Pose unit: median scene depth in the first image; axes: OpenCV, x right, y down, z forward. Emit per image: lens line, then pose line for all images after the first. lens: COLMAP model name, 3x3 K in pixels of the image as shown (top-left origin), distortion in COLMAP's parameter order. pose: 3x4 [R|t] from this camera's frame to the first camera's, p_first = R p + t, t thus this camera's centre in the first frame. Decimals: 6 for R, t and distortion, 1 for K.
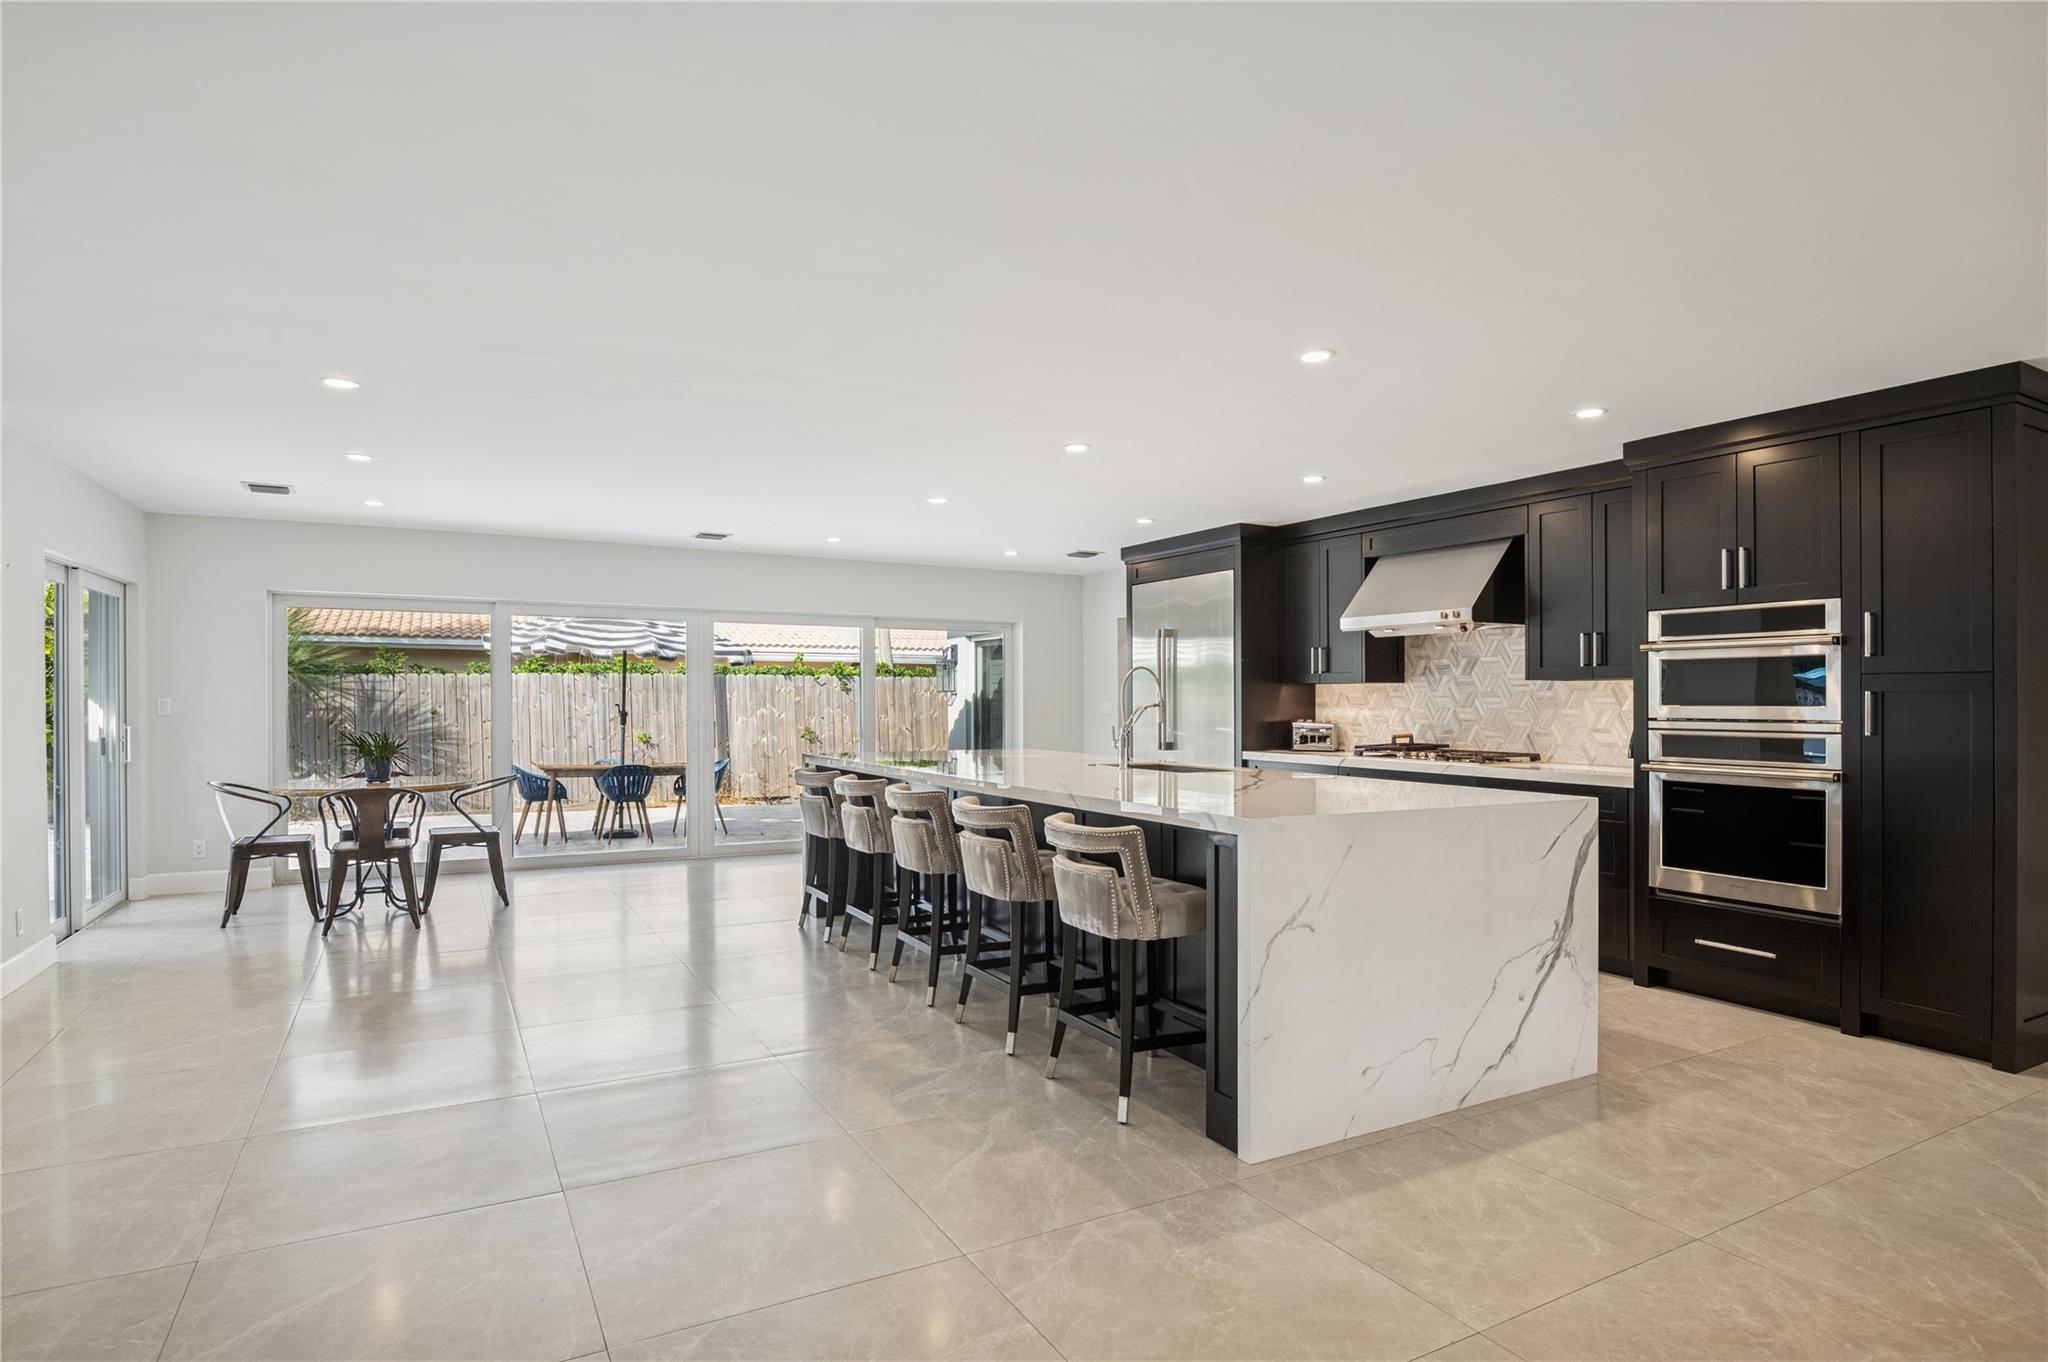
lens RADIAL K [[1099.1, 0, 1019.9], [0, 1099.1, 681.6], [0, 0, 1]] dist [-0.005155, -0.000502]
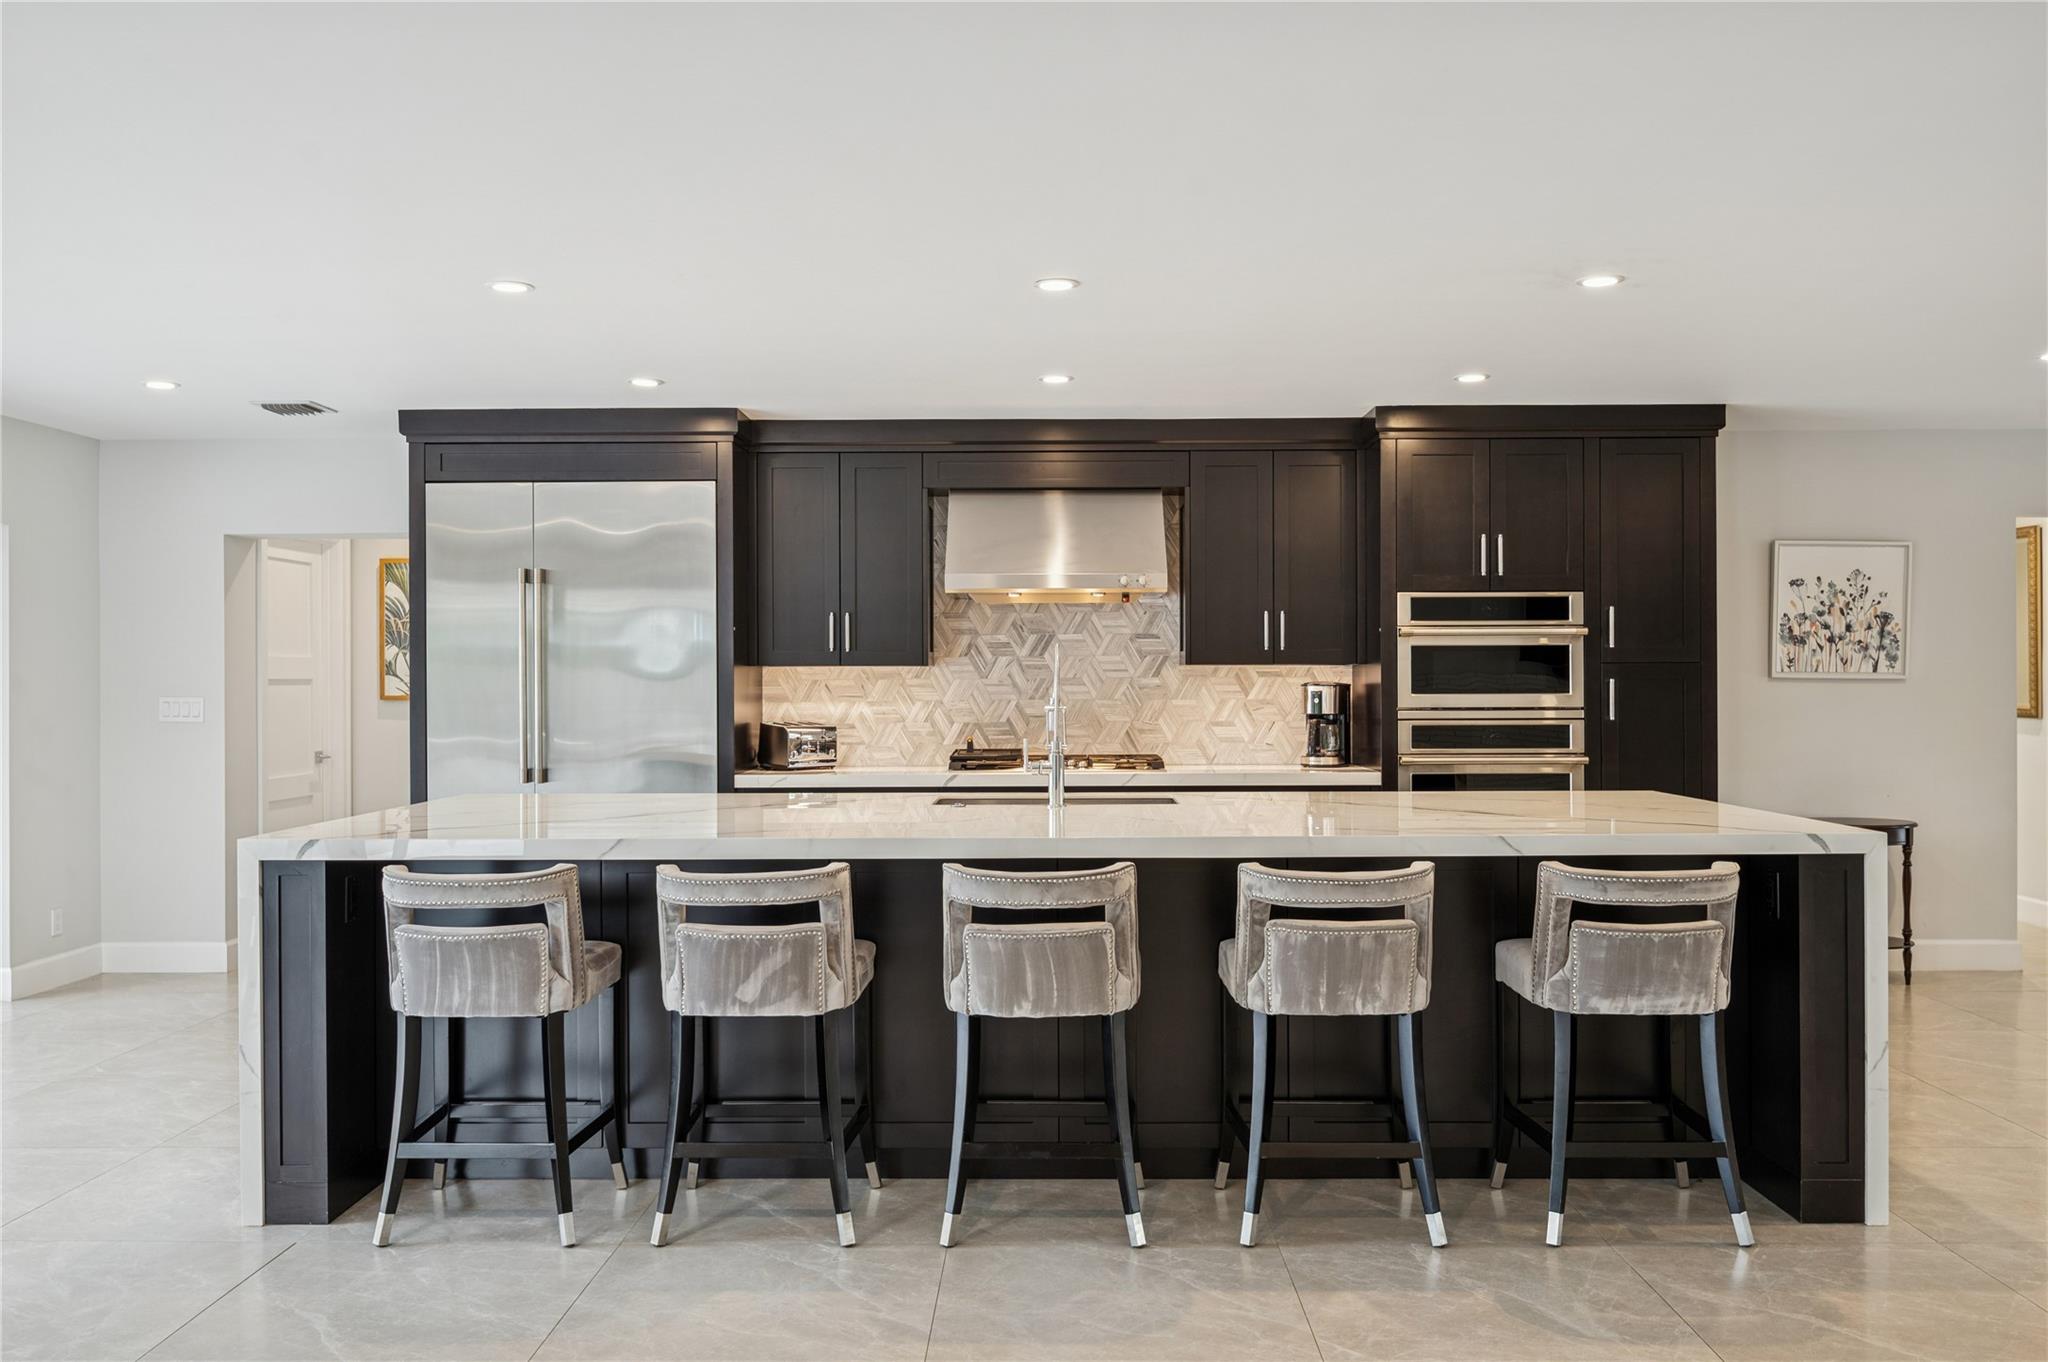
lens RADIAL K [[1639.9, 0, 1038.3], [0, 1639.9, 674.2], [0, 0, 1]] dist [-0.001417, -0.008714]
pose [[0.485699, -0.003696, 0.874118, -0.629488], [-0.008351, 0.999926, 0.008868, -0.004136], [-0.874086, -0.011606, 0.485632, 0.478327]]
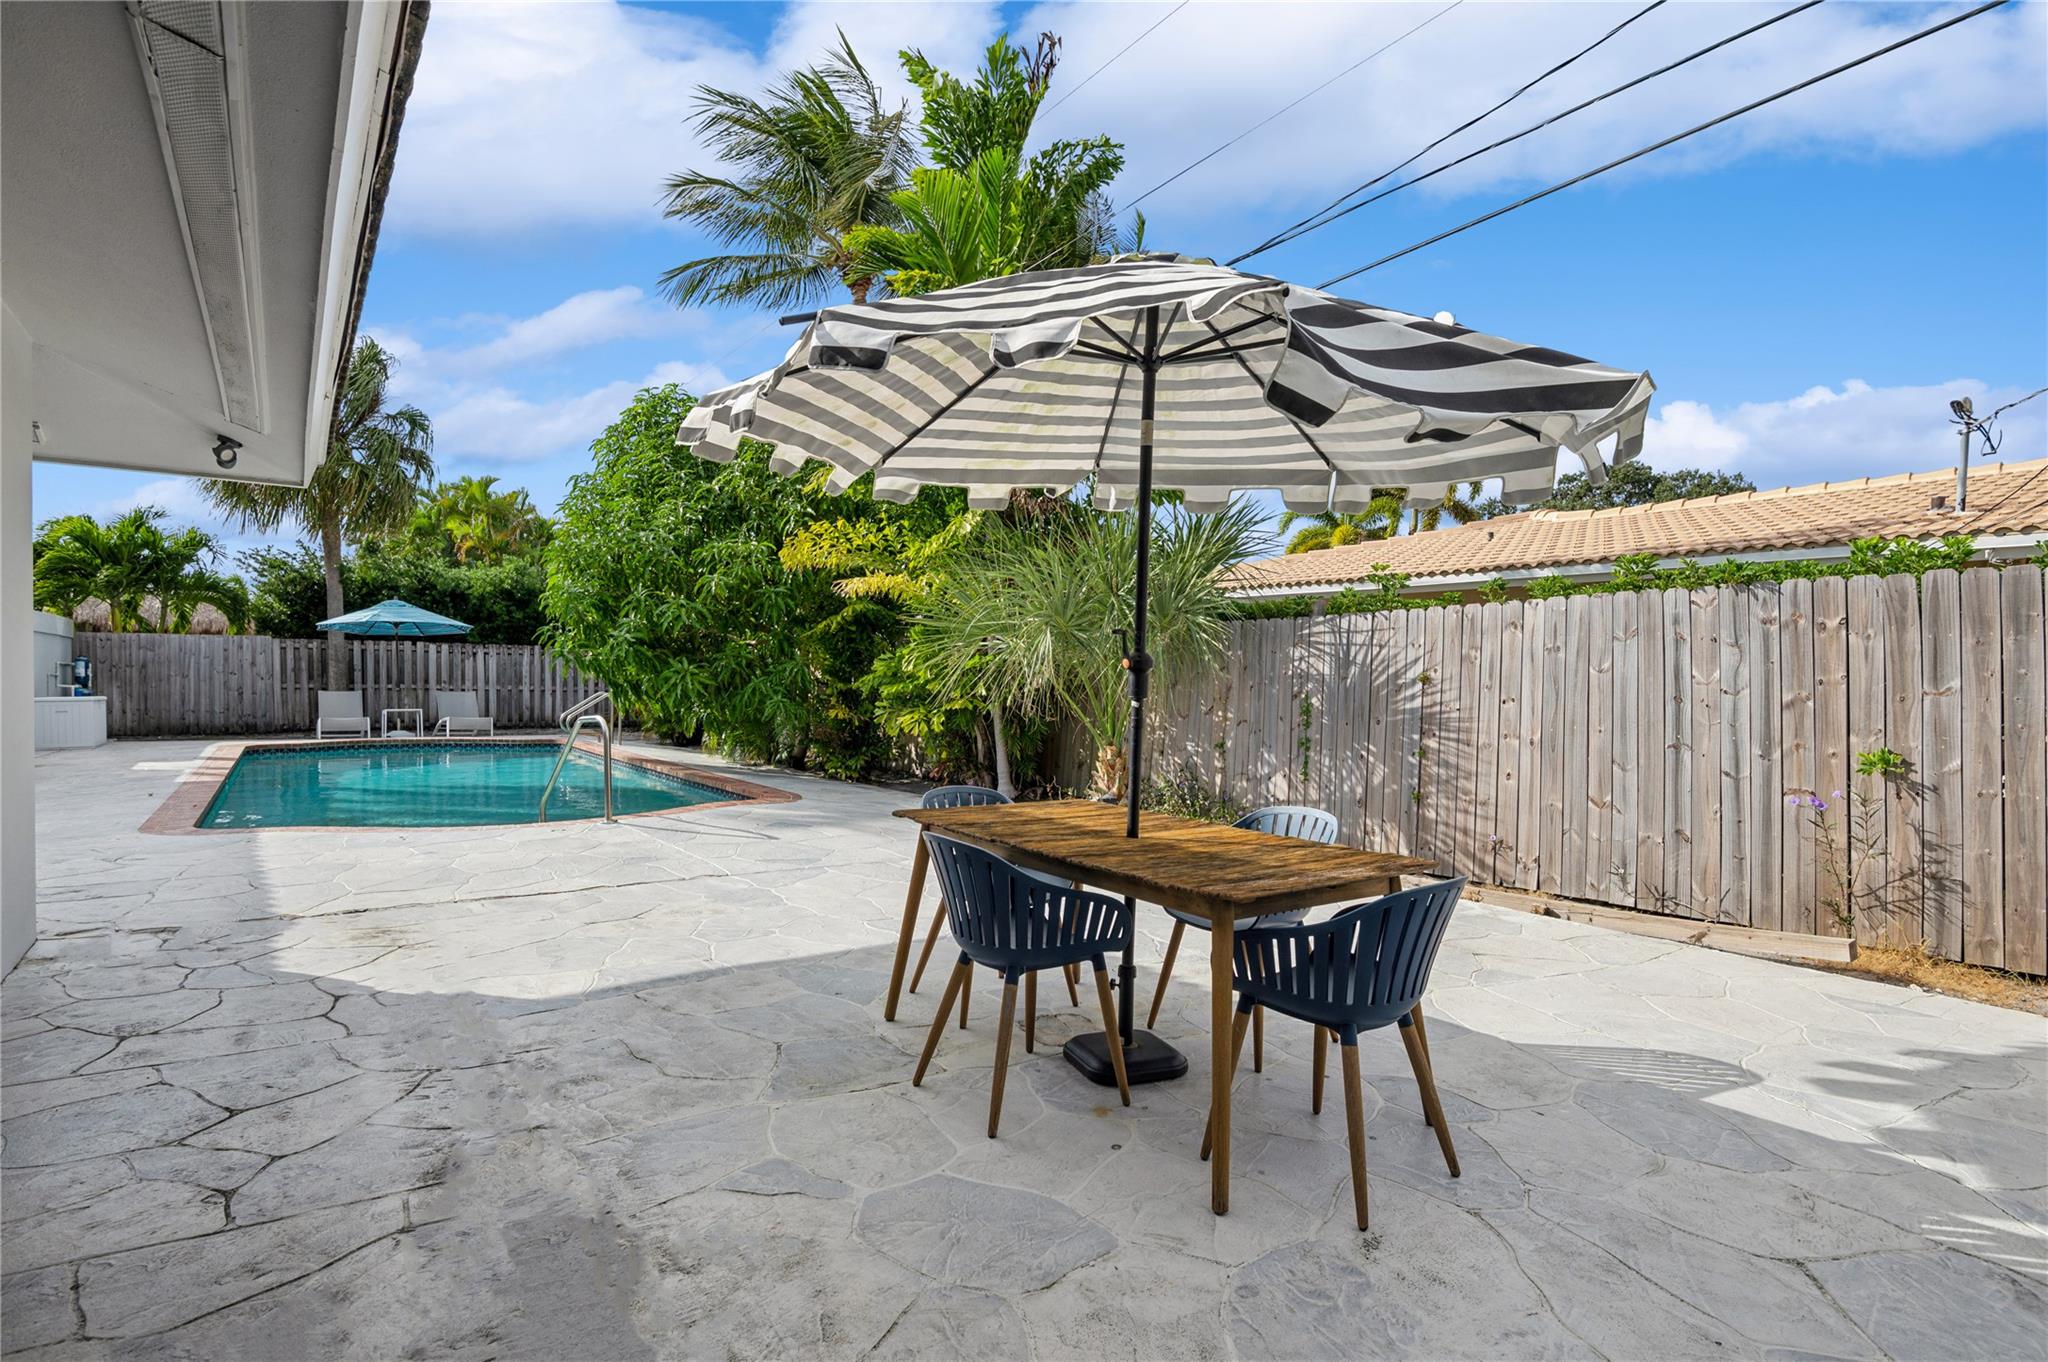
lens RADIAL K [[1027.7, 0, 1030.0], [0, 1027.7, 685.2], [0, 0, 1]] dist [-0.017644, -0.000639]
pose [[0.124243, 0.004106, -0.992243, -0.160809], [0.003267, 0.999984, 0.004547, 0.064274], [0.992246, -0.003807, 0.124227, 1.774666]]
